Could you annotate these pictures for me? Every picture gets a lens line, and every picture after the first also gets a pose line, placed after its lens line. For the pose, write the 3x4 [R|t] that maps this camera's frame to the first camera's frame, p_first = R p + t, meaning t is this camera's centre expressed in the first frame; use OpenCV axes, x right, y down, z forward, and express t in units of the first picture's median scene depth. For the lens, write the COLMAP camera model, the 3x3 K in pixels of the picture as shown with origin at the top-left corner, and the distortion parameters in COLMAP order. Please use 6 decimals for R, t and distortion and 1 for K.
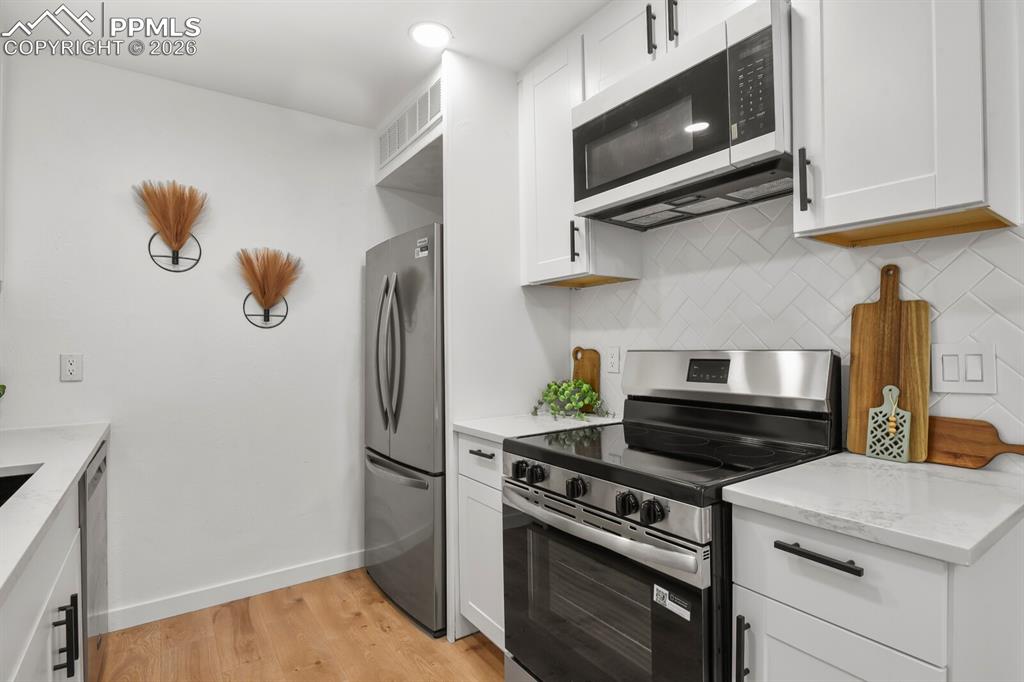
lens RADIAL K [[518.6, 0, 517.5], [0, 518.6, 344.7], [0, 0, 1]] dist [-0.016512, -0.001165]
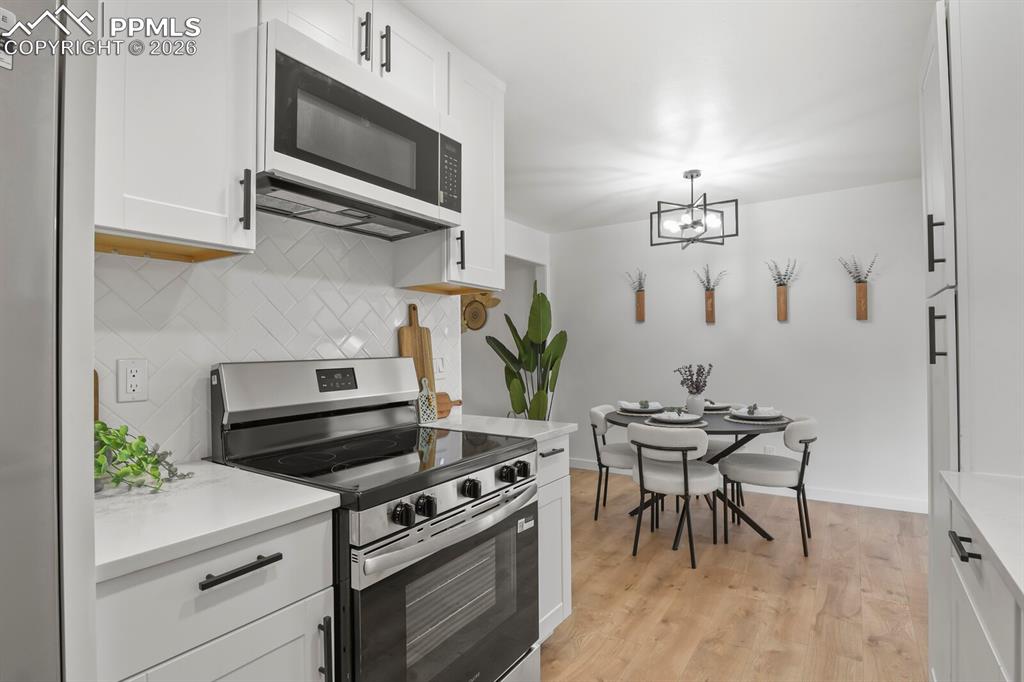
lens RADIAL K [[518.6, 0, 514.9], [0, 518.6, 343.0], [0, 0, 1]] dist [-0.016512, -0.001165]
pose [[-0.384880, 0.026349, 0.922590, -0.905594], [0.015942, 0.999633, -0.021899, 0.008442], [-0.922829, 0.006280, -0.385159, 1.341240]]
